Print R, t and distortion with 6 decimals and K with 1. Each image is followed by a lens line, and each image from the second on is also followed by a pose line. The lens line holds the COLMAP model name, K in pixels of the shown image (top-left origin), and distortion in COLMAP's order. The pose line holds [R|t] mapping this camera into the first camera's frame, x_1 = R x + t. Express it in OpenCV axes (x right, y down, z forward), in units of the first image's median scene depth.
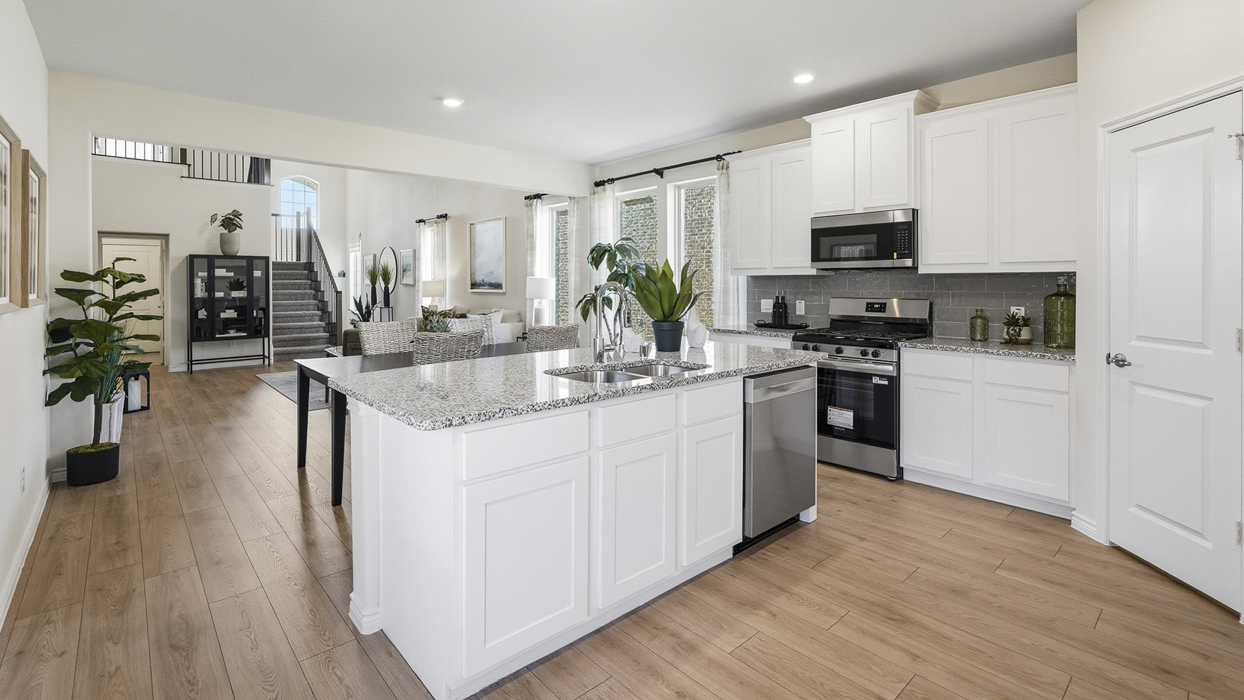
lens RADIAL K [[563.9, 0, 623.0], [0, 563.9, 277.7], [0, 0, 1]] dist [-0.004894, 0.001222]
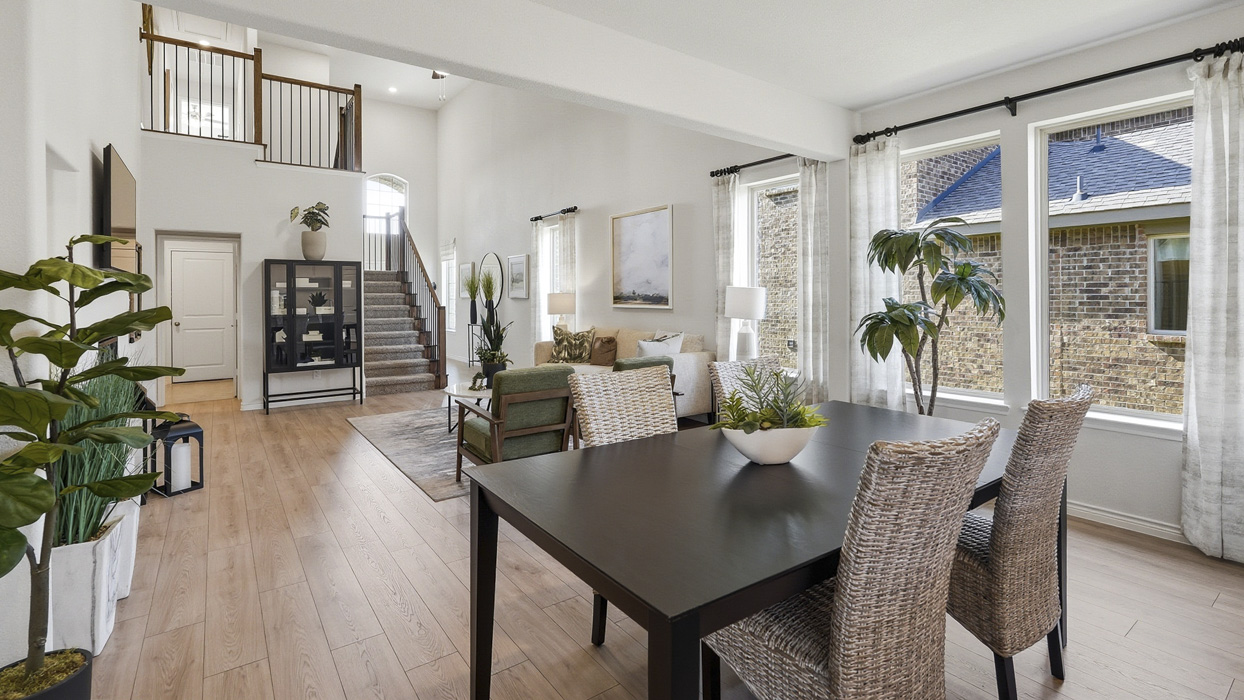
lens RADIAL K [[563.9, 0, 621.4], [0, 563.9, 290.9], [0, 0, 1]] dist [-0.004894, 0.001222]
pose [[0.994683, -0.002184, -0.102958, -0.195982], [0.002126, 0.999998, -0.000667, 0.003487], [0.102959, 0.000445, 0.994686, 0.270089]]
